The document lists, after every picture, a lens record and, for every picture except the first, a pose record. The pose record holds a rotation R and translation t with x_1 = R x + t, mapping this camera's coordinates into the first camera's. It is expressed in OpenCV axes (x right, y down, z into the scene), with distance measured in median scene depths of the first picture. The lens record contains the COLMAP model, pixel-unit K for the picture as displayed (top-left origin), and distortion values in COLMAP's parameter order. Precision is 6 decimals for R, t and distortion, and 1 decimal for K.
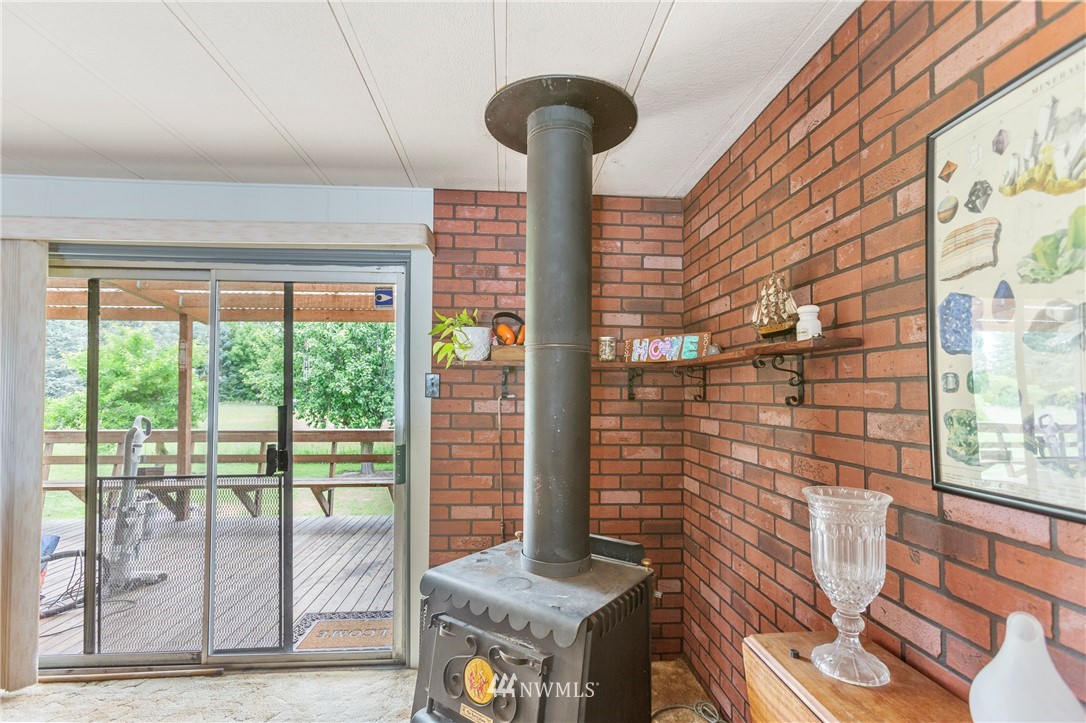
lens RADIAL K [[491.0, 0, 526.4], [0, 491.0, 377.7], [0, 0, 1]] dist [-0.000166, -0.000596]
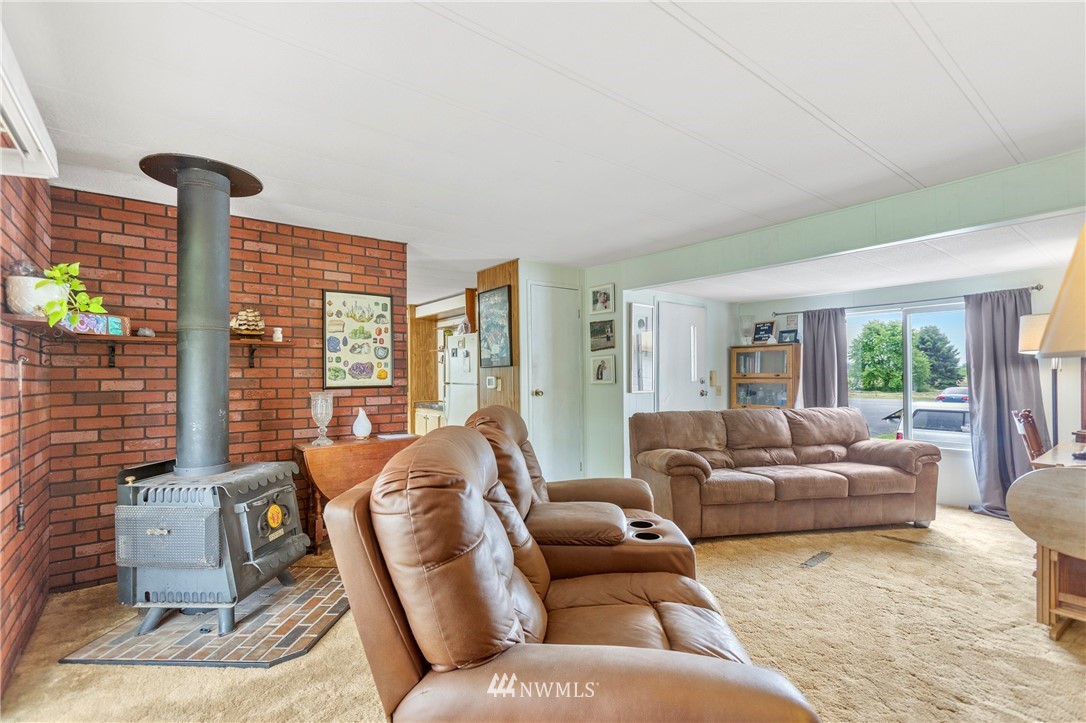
lens RADIAL K [[503.6, 0, 543.8], [0, 503.6, 376.7], [0, 0, 1]] dist [-0.001465, -0.000029]
pose [[-0.580994, -0.006395, 0.813883, -1.471841], [-0.020831, 0.999758, -0.007015, 0.060660], [-0.813641, -0.021030, -0.580987, 0.867922]]
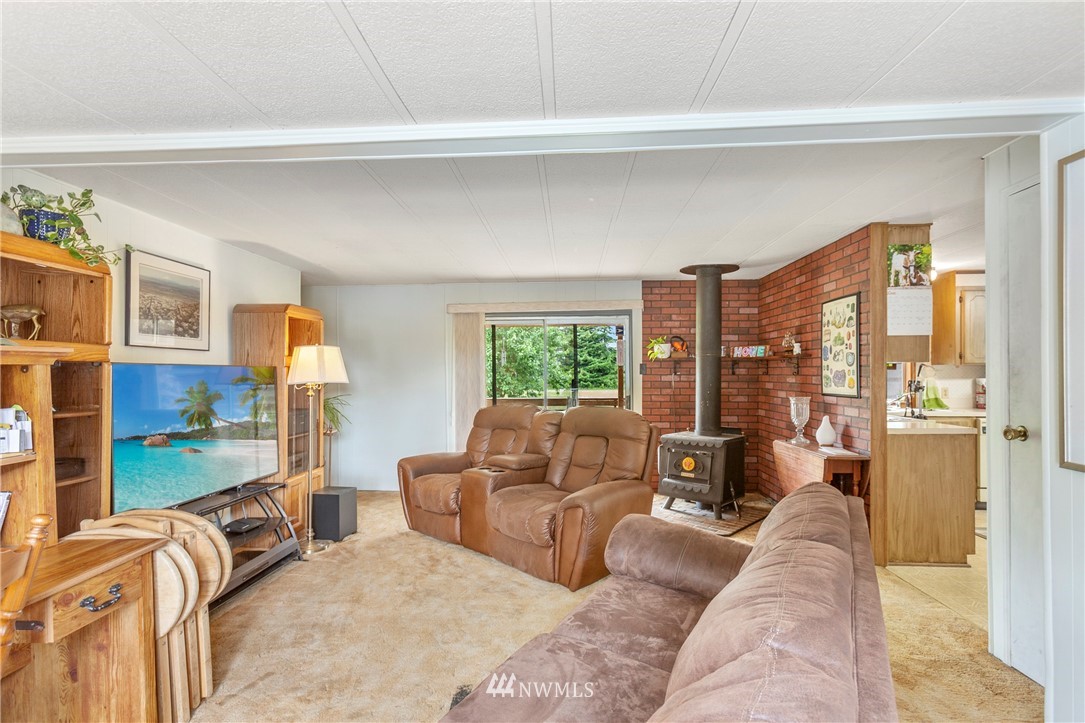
lens RADIAL K [[503.2, 0, 543.3], [0, 503.2, 376.6], [0, 0, 1]] dist [-0.001465, -0.000029]
pose [[0.993815, -0.010088, -0.110586, -0.437257], [0.014283, 0.999205, 0.037209, -0.047215], [0.110123, -0.038558, 0.993170, -1.514149]]
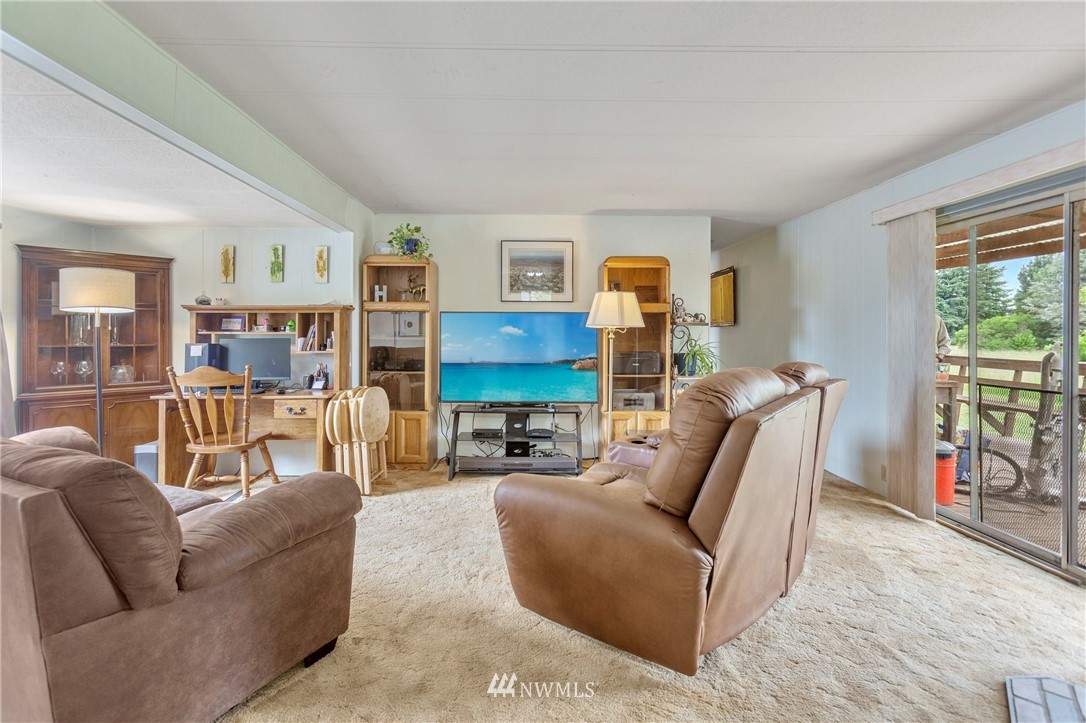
lens RADIAL K [[524.6, 0, 542.9], [0, 524.6, 331.4], [0, 0, 1]] dist [-0.000175, 0.024059]
pose [[-0.027669, -0.003432, -0.999611, 0.565620], [0.027842, 0.999603, -0.004203, 0.047209], [0.999229, -0.027948, -0.027563, -0.079119]]
